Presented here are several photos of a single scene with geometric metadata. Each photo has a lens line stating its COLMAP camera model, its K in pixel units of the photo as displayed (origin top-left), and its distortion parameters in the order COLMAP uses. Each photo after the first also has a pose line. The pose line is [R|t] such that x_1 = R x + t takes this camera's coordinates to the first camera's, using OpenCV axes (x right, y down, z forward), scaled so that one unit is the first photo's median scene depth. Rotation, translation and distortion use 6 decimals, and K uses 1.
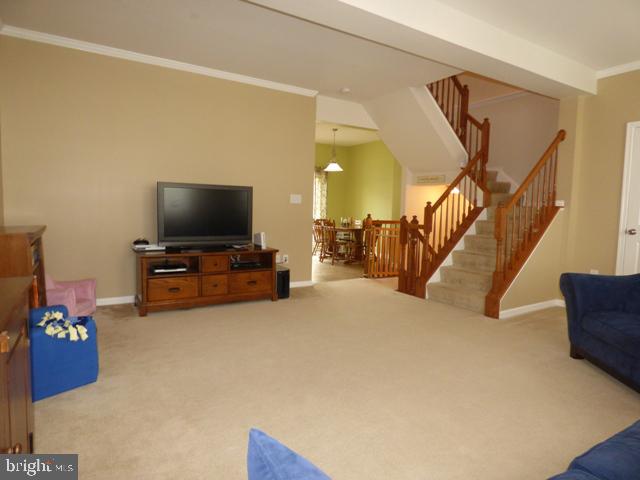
lens RADIAL K [[390.3, 0, 320.0], [0, 390.3, 240.0], [0, 0, 1]] dist [-0.005621, -0.002338]
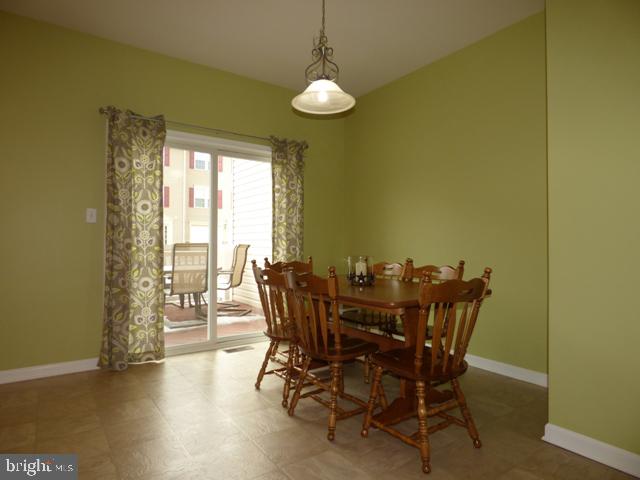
lens RADIAL K [[390.3, 0, 320.0], [0, 390.3, 240.0], [0, 0, 1]] dist [-0.005621, -0.002338]
pose [[0.997439, -0.014445, 0.070051, 0.007496], [0.021036, 0.995323, -0.094288, -0.036670], [-0.068362, 0.095521, 0.993077, 0.584588]]
